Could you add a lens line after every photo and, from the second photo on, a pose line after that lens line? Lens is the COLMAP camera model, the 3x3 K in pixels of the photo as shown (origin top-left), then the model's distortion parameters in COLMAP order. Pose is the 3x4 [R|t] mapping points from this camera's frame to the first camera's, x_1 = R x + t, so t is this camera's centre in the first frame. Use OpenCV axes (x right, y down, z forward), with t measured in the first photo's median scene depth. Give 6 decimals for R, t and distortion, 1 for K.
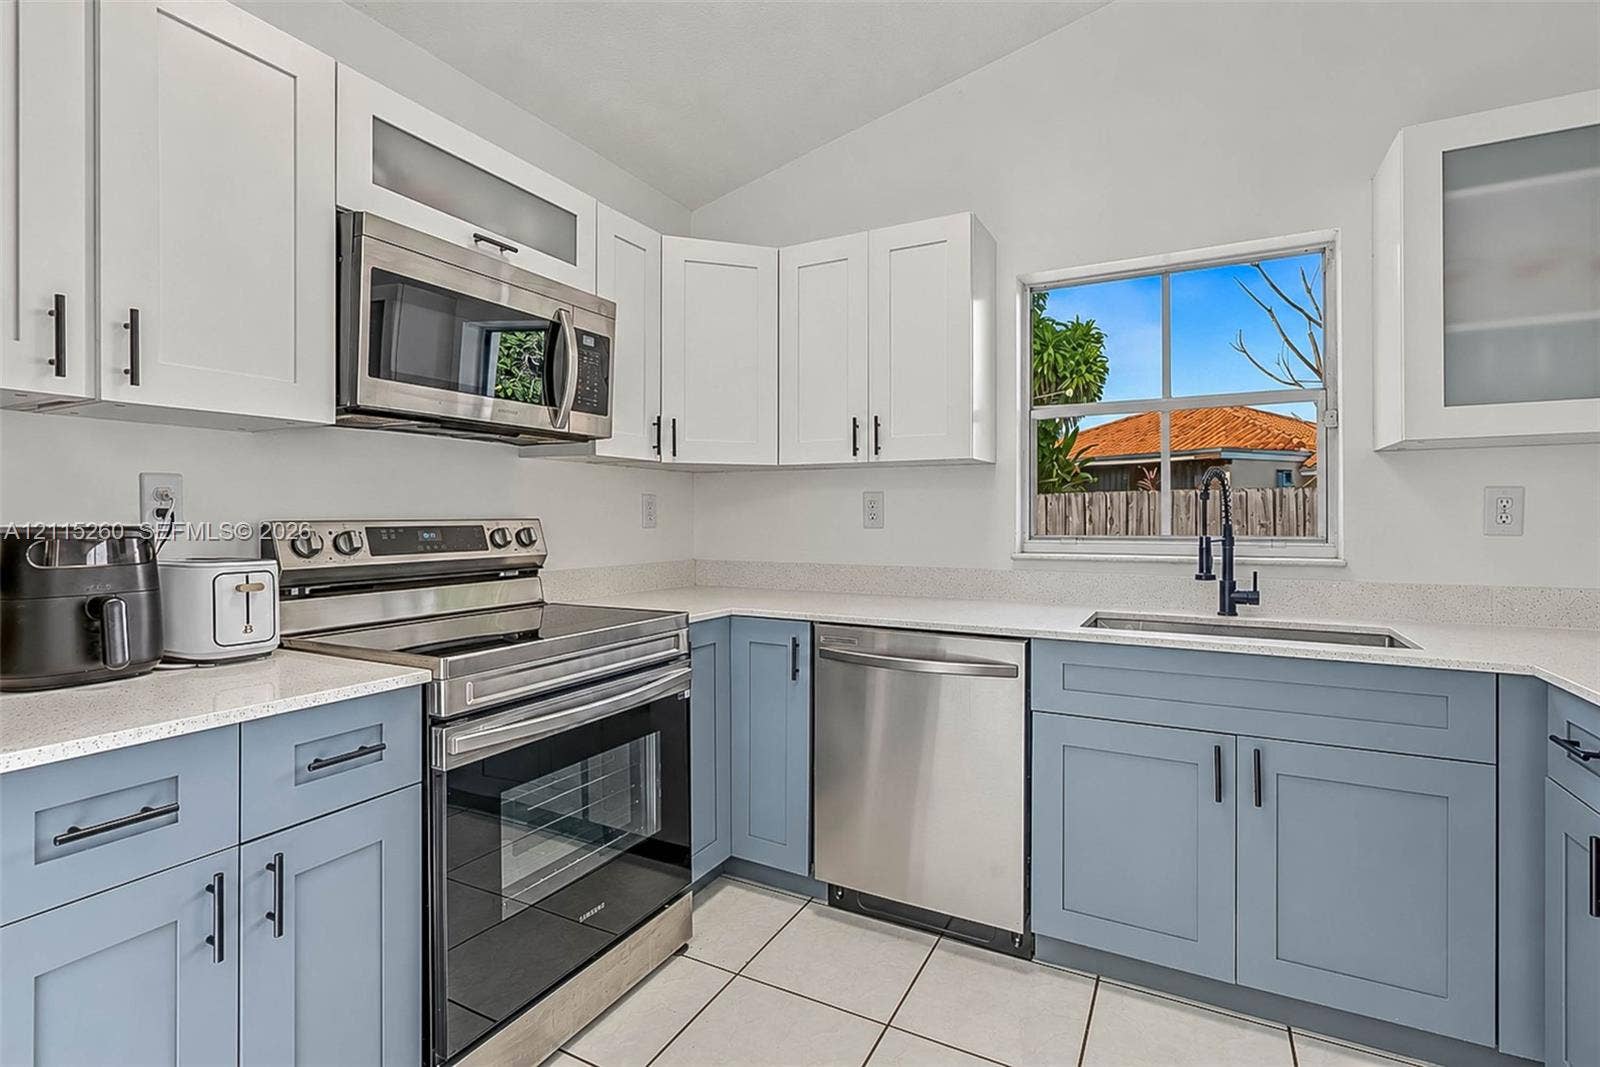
lens RADIAL K [[740.3, 0, 802.8], [0, 740.3, 517.8], [0, 0, 1]] dist [-0.010852, 0.003055]
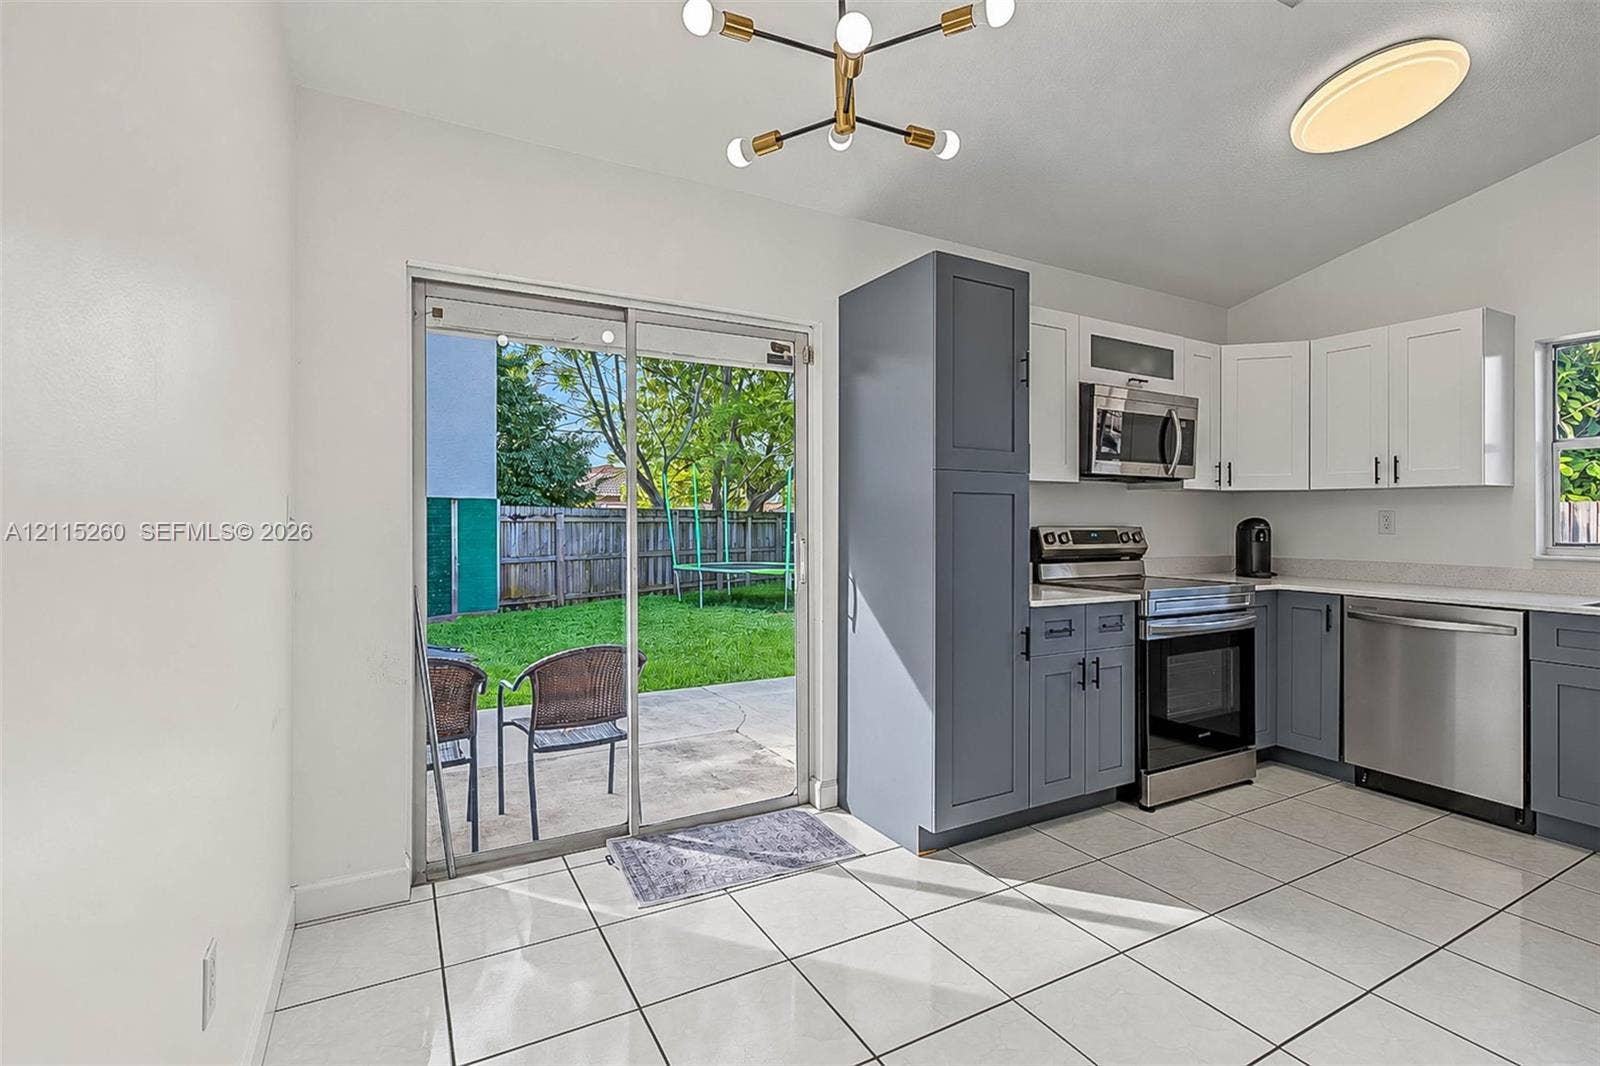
lens RADIAL K [[740.3, 0, 792.0], [0, 740.3, 514.4], [0, 0, 1]] dist [-0.010852, 0.003055]
pose [[0.833071, -0.000266, -0.553167, -0.097425], [-0.005784, 0.999941, -0.009192, -0.005429], [0.553136, 0.010857, 0.833020, -0.946595]]
